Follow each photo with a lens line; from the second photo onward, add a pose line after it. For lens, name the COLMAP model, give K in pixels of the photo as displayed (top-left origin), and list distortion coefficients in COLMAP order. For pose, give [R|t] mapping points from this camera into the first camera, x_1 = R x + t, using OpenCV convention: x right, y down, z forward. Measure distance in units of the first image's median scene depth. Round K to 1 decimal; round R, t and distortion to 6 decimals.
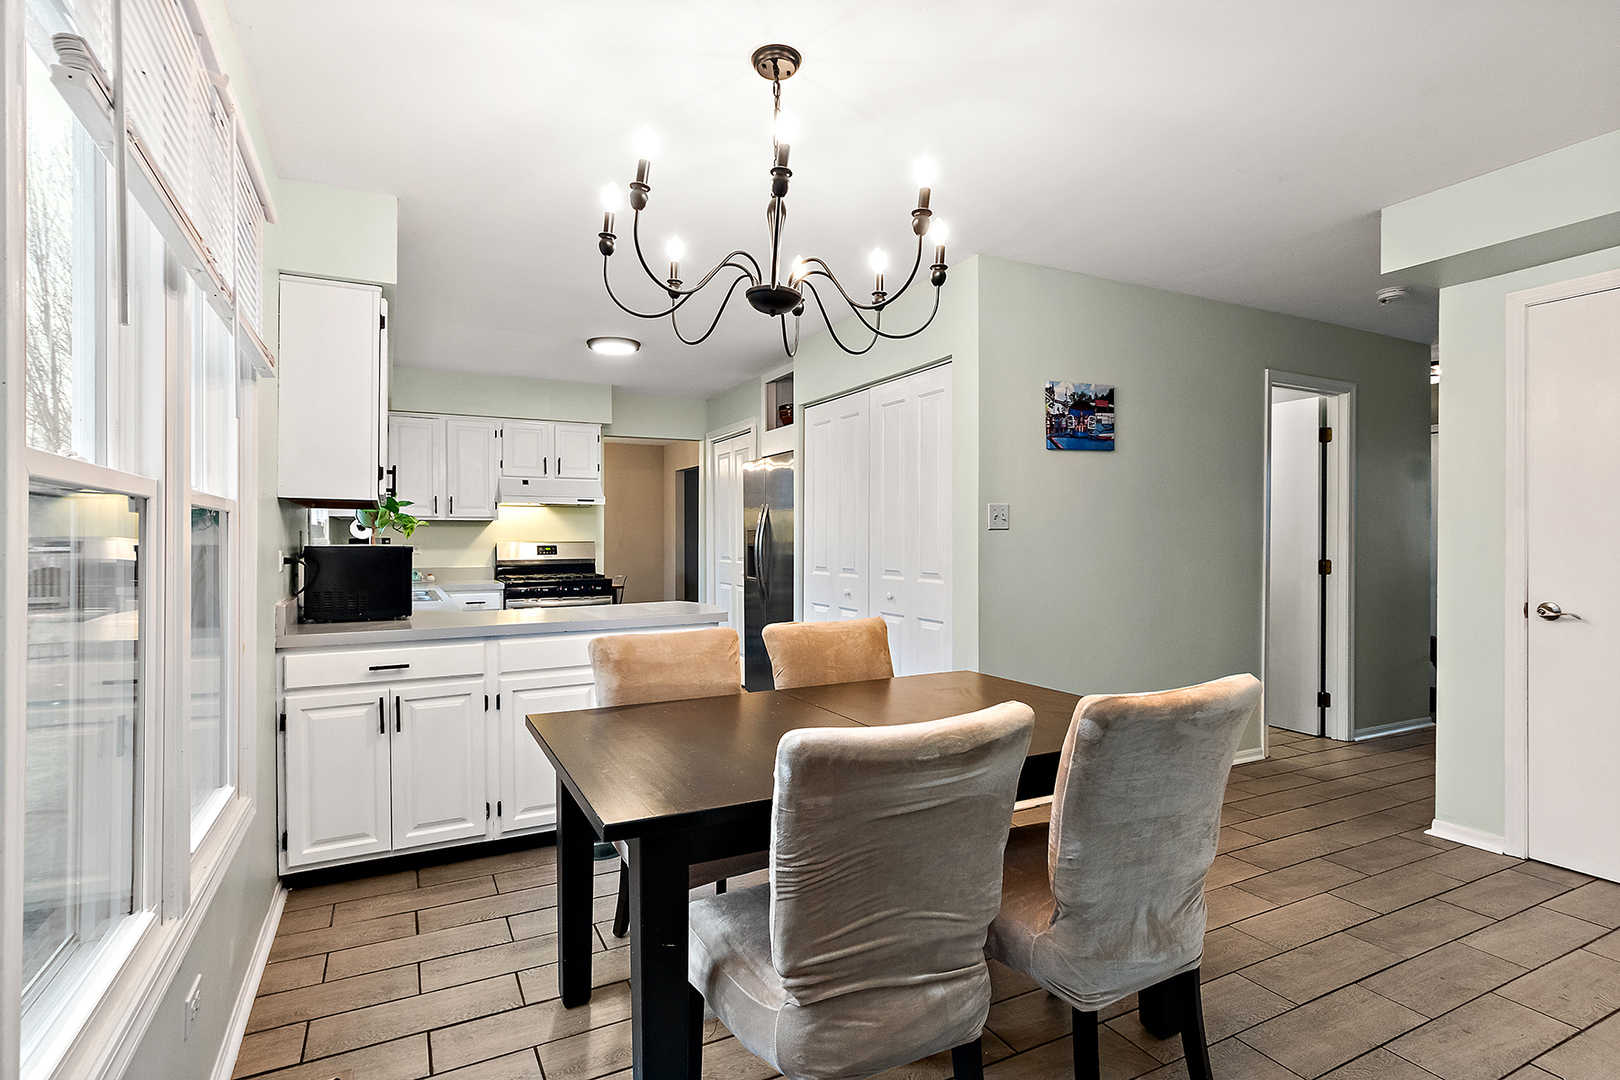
lens RADIAL K [[798.7, 0, 801.5], [0, 798.7, 538.9], [0, 0, 1]] dist [0.002429, 0.000215]
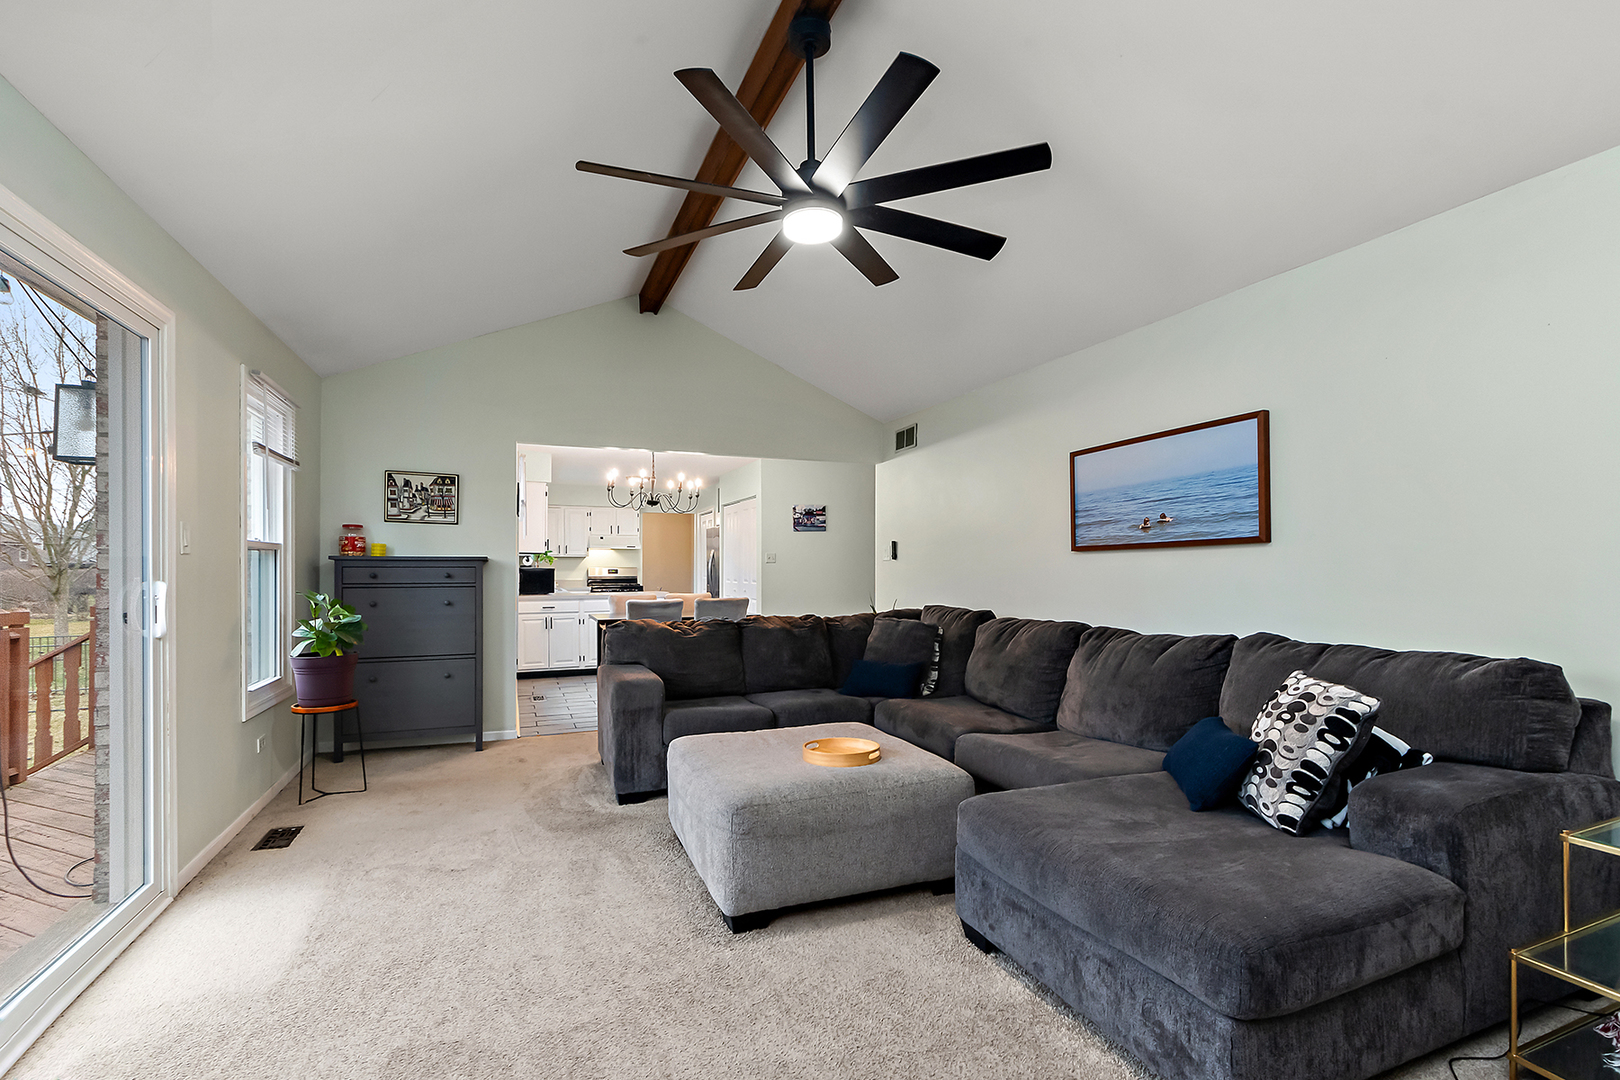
lens RADIAL K [[732.7, 0, 818.2], [0, 732.7, 569.7], [0, 0, 1]] dist [0.002847, -0.000595]
pose [[0.997066, 0.003182, -0.076487, 0.362624], [-0.002980, 0.999992, 0.002765, 0.002866], [0.076495, -0.002529, 0.997067, -0.856013]]
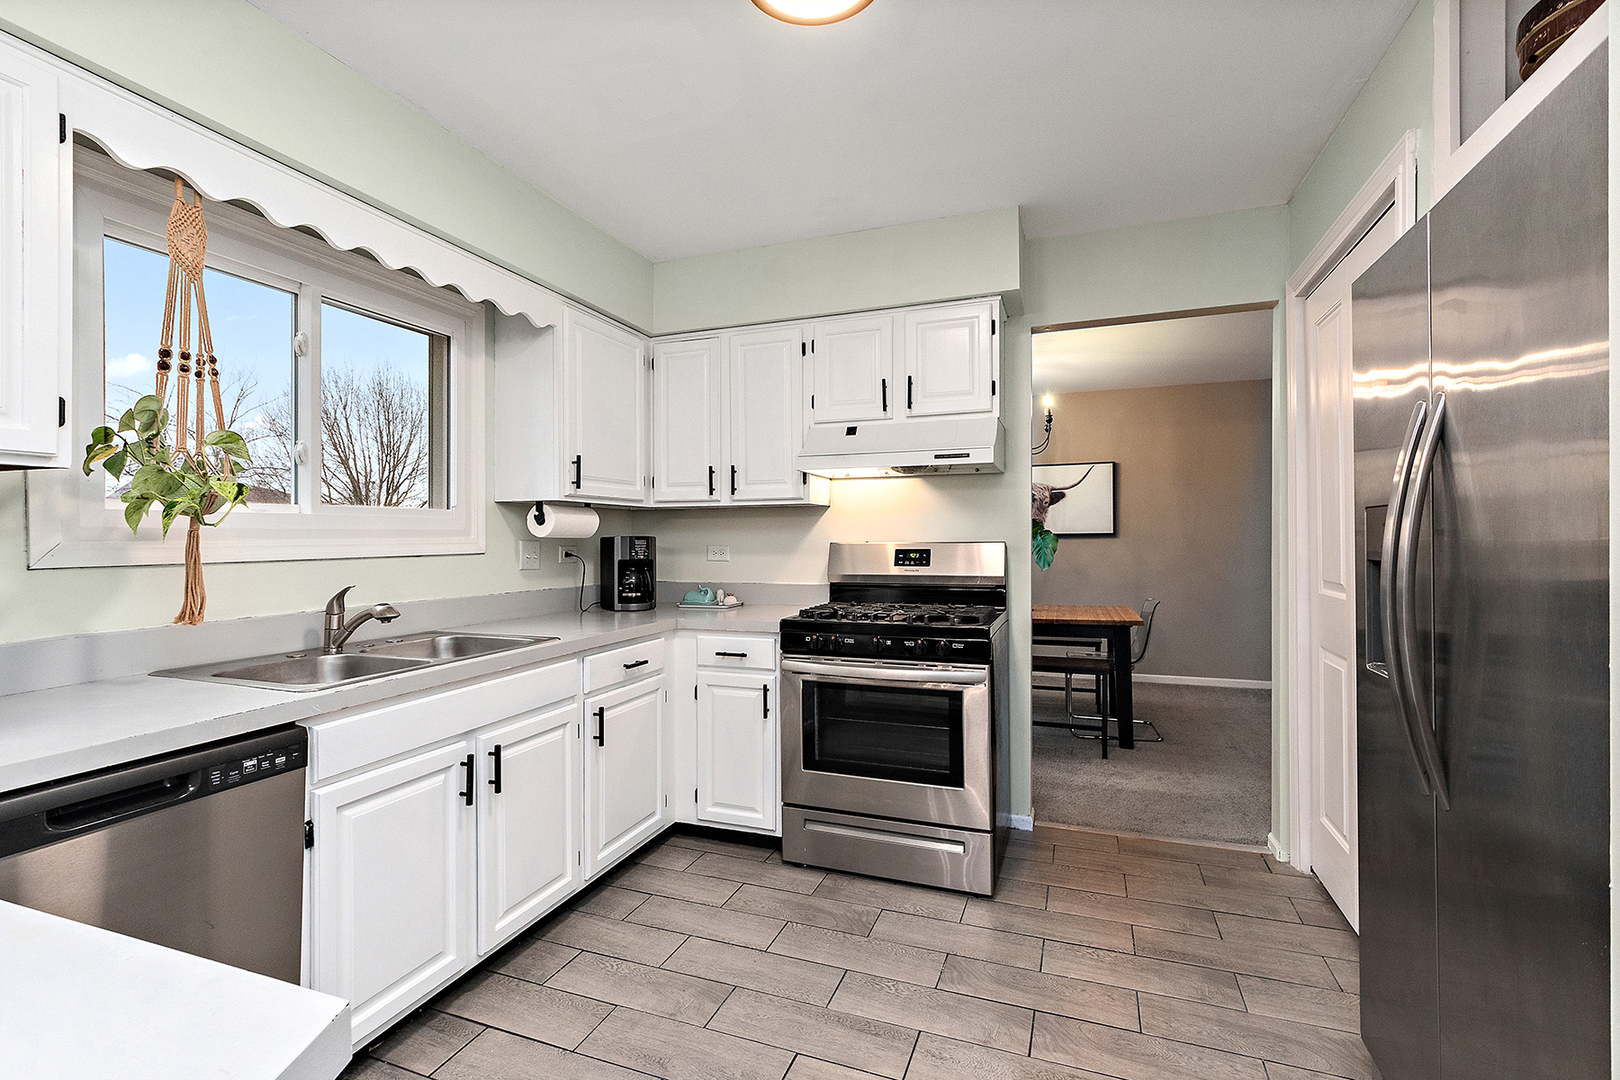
lens RADIAL K [[732.7, 0, 799.6], [0, 732.7, 534.6], [0, 0, 1]] dist [0.002847, -0.000595]
pose [[0.658072, -0.004949, -0.752939, -0.000079], [0.005673, 0.999983, -0.001615, -0.000968], [0.752934, -0.003209, 0.658088, 0.673735]]
